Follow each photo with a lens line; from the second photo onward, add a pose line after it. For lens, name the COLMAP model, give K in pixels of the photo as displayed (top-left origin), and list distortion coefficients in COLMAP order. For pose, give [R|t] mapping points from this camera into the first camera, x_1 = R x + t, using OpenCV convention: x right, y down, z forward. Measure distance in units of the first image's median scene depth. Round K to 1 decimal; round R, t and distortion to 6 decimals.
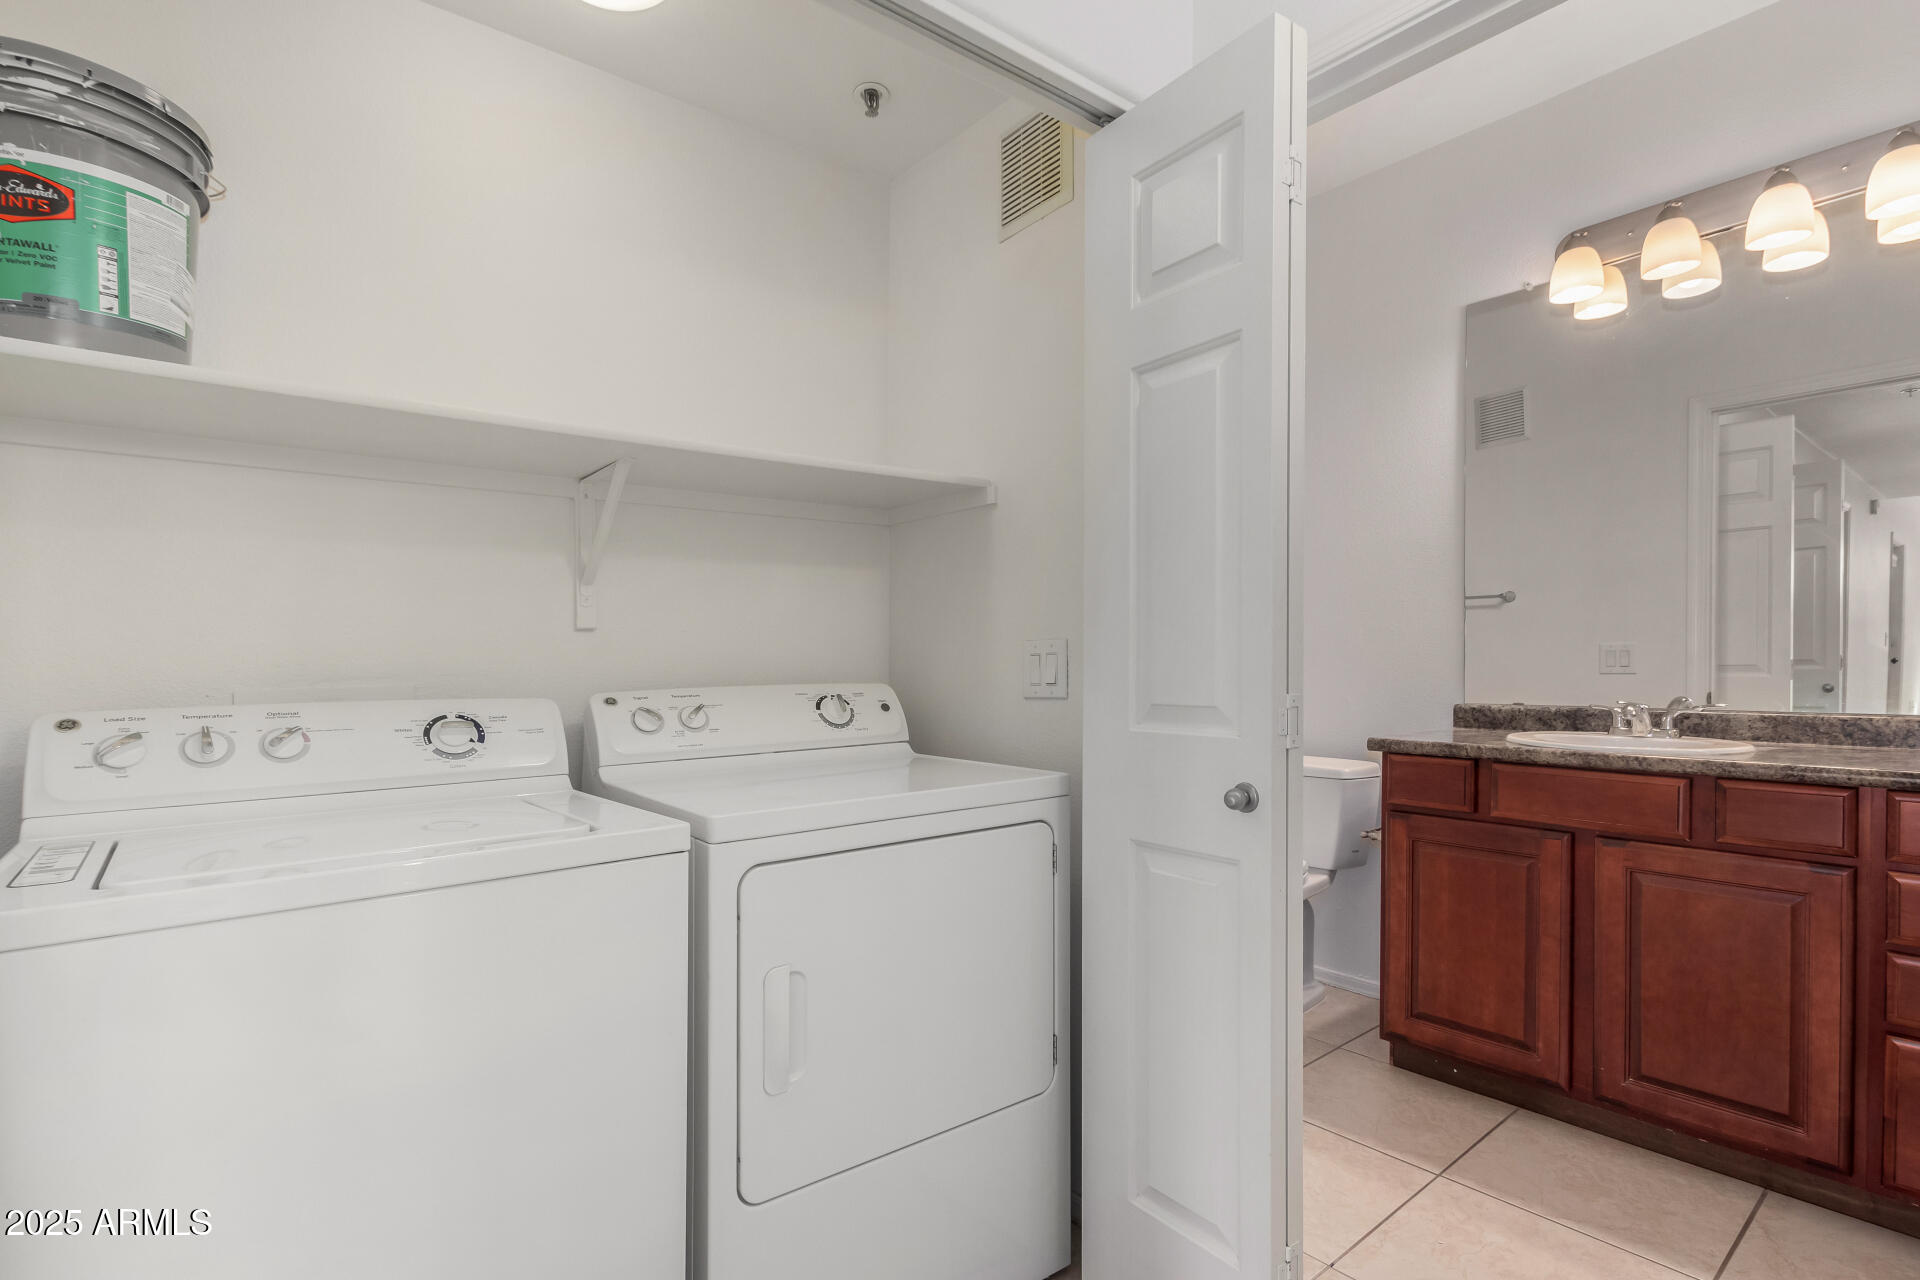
lens RADIAL K [[858.2, 0, 951.4], [0, 858.2, 684.5], [0, 0, 1]] dist [0.000968, -0.000422]
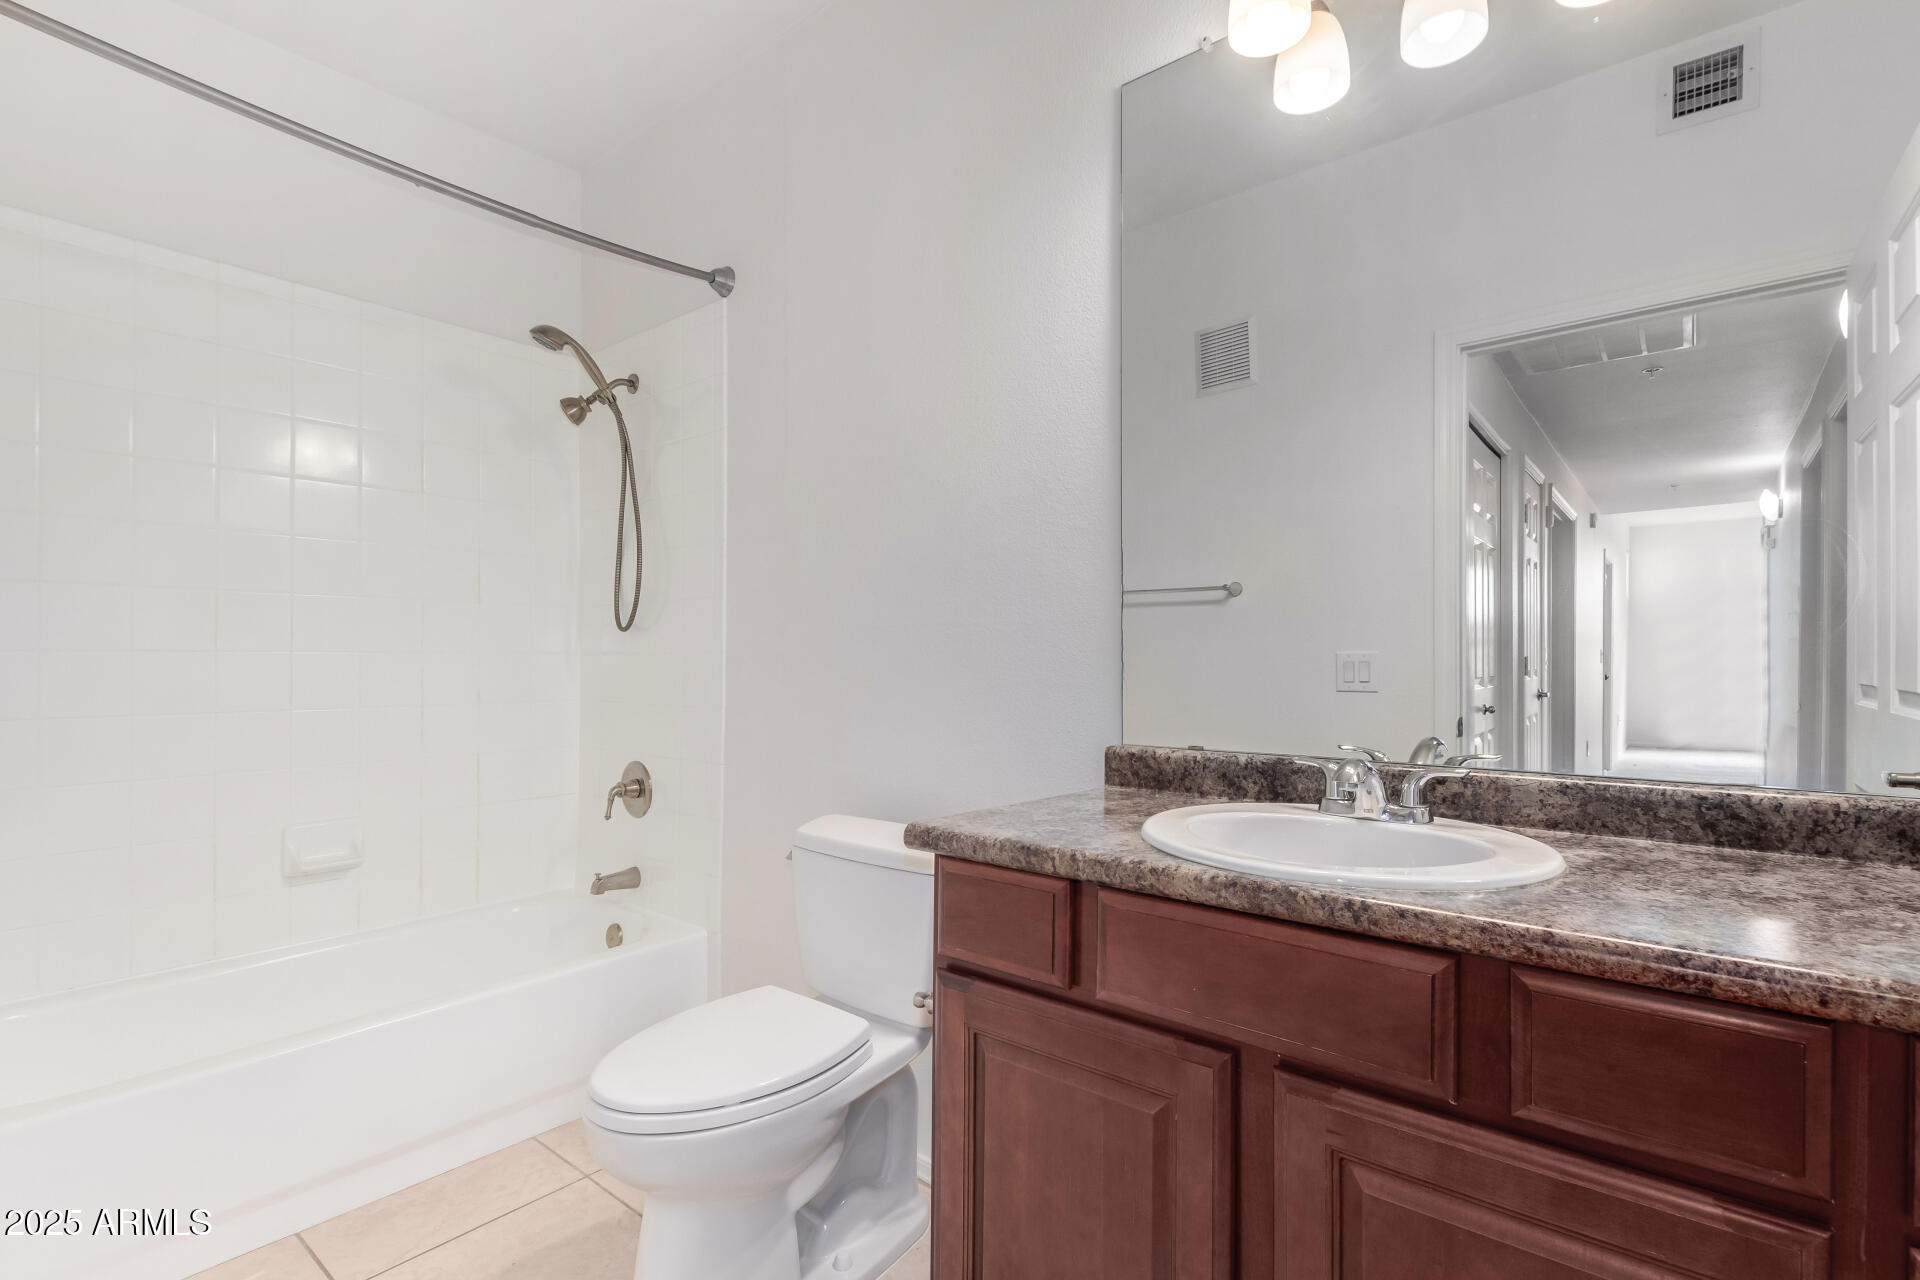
lens RADIAL K [[896.6, 0, 964.7], [0, 896.6, 669.4], [0, 0, 1]] dist [0.000917, -0.000078]
pose [[0.973788, 0.011373, 0.227174, 0.443668], [-0.005862, 0.999672, -0.024917, -0.018564], [-0.227383, 0.022932, 0.973535, 0.527449]]
